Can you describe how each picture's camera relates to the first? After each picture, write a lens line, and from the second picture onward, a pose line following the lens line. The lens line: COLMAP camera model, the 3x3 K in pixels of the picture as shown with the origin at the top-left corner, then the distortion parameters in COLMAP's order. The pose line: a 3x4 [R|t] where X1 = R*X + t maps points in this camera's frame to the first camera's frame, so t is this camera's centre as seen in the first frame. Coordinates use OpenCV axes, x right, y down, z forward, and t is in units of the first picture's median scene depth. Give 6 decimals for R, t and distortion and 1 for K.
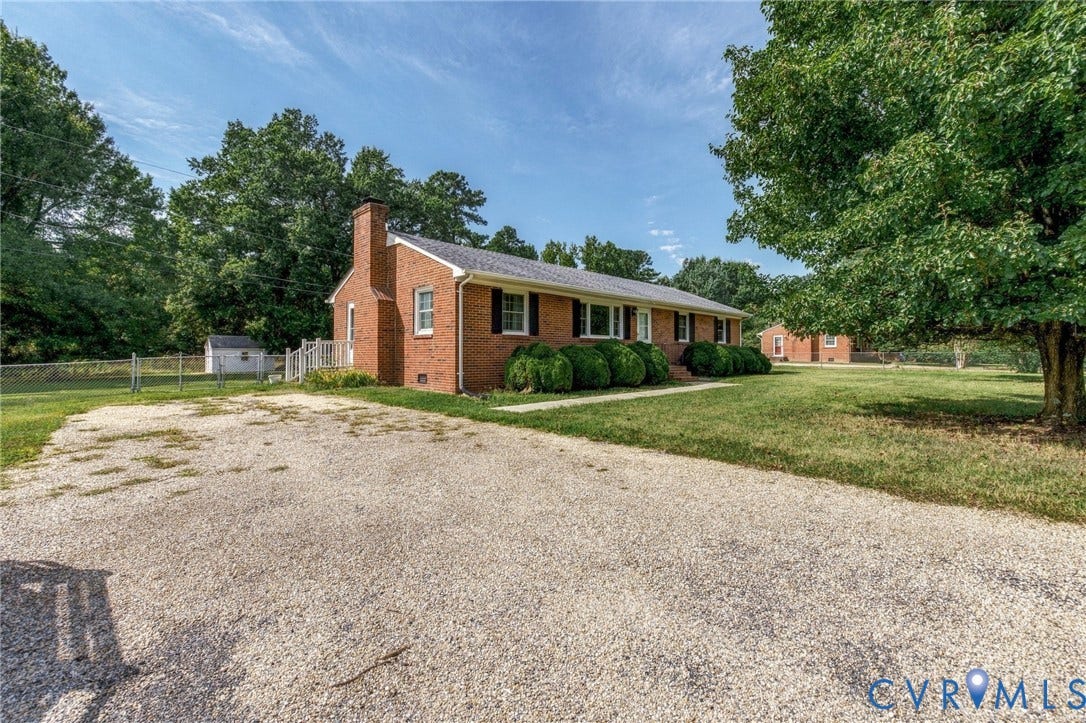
lens RADIAL K [[466.9, 0, 543.0], [0, 466.9, 348.2], [0, 0, 1]] dist [-0.000422, -0.000104]
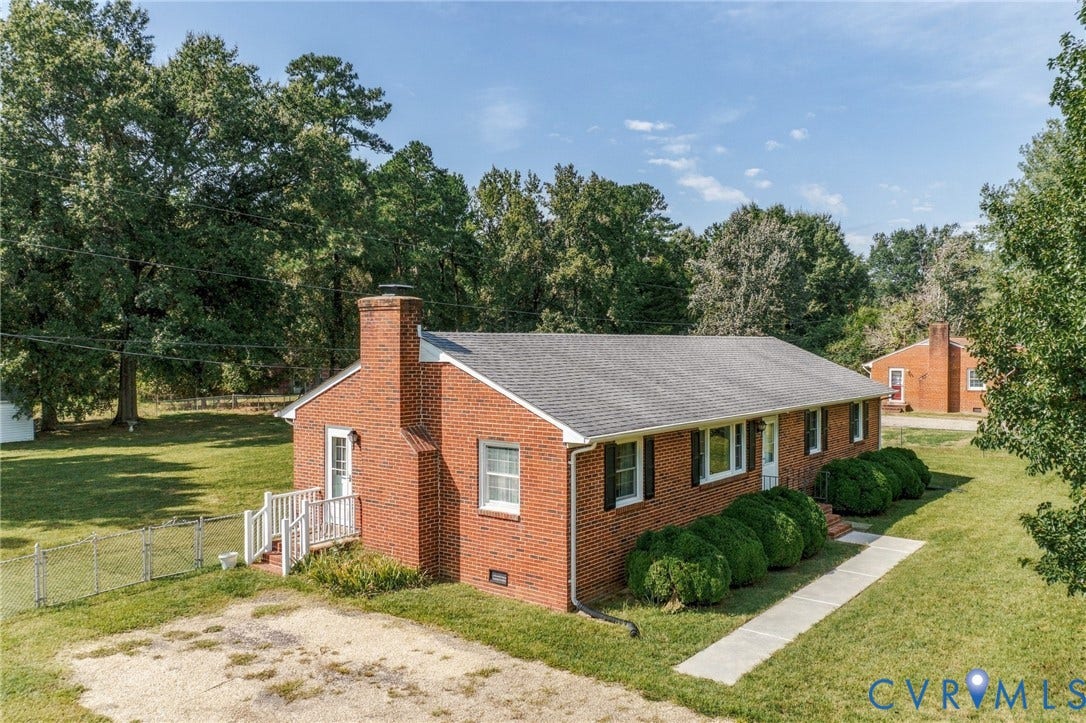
lens RADIAL K [[865.4, 0, 543.0], [0, 865.4, 361.5], [0, 0, 1]] dist [-0.038689, 0.001338]
pose [[0.992542, -0.002488, 0.121881, -0.269636], [-0.002414, 0.999195, 0.040056, -0.229781], [-0.121883, -0.040051, 0.991736, -0.174940]]
